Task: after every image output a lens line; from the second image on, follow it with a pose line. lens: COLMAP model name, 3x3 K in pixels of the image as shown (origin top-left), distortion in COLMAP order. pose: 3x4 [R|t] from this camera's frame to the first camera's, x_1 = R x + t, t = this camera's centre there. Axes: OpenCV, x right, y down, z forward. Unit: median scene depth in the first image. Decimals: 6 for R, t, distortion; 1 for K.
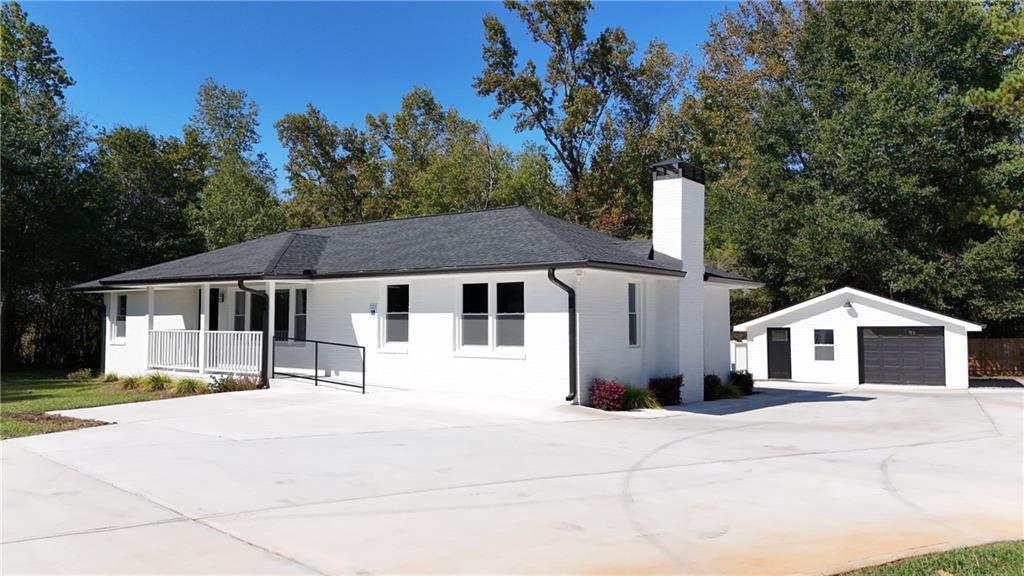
lens RADIAL K [[751.8, 0, 511.0], [0, 751.8, 286.1], [0, 0, 1]] dist [0.068548, -0.068725]
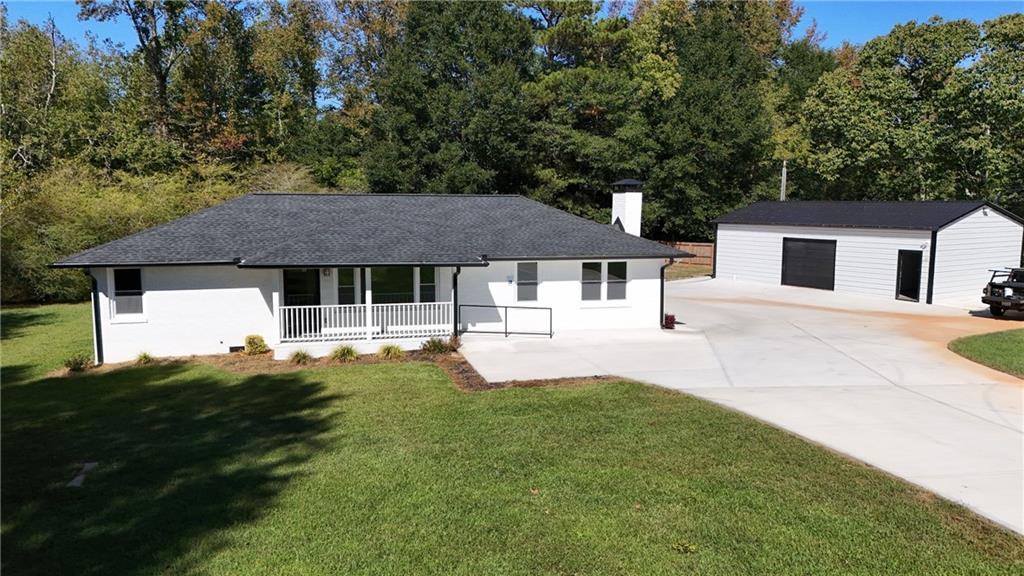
lens RADIAL K [[751.8, 0, 506.4], [0, 751.8, 277.9], [0, 0, 1]] dist [0.068548, -0.068725]
pose [[0.649551, -0.076092, 0.756501, -0.759008], [-0.038062, 0.990478, 0.132308, -0.096478], [-0.759365, -0.114735, 0.640470, 0.054118]]
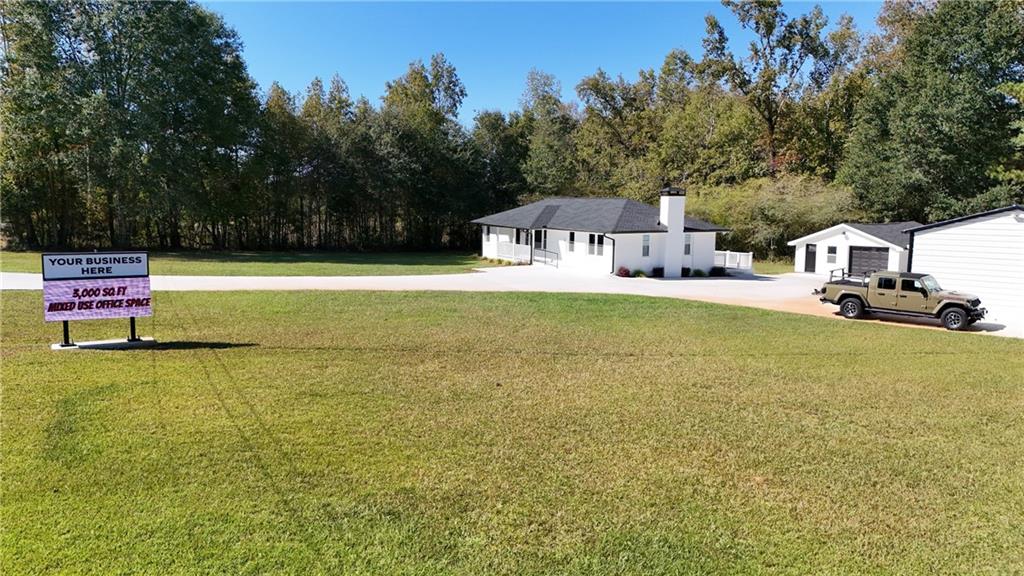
lens RADIAL K [[751.8, 0, 507.9], [0, 751.8, 286.8], [0, 0, 1]] dist [0.068548, -0.068725]
pose [[0.904404, 0.059399, -0.422521, 0.507480], [0.009978, 0.987047, 0.160119, -0.152841], [0.426559, -0.149028, 0.892097, -1.013132]]
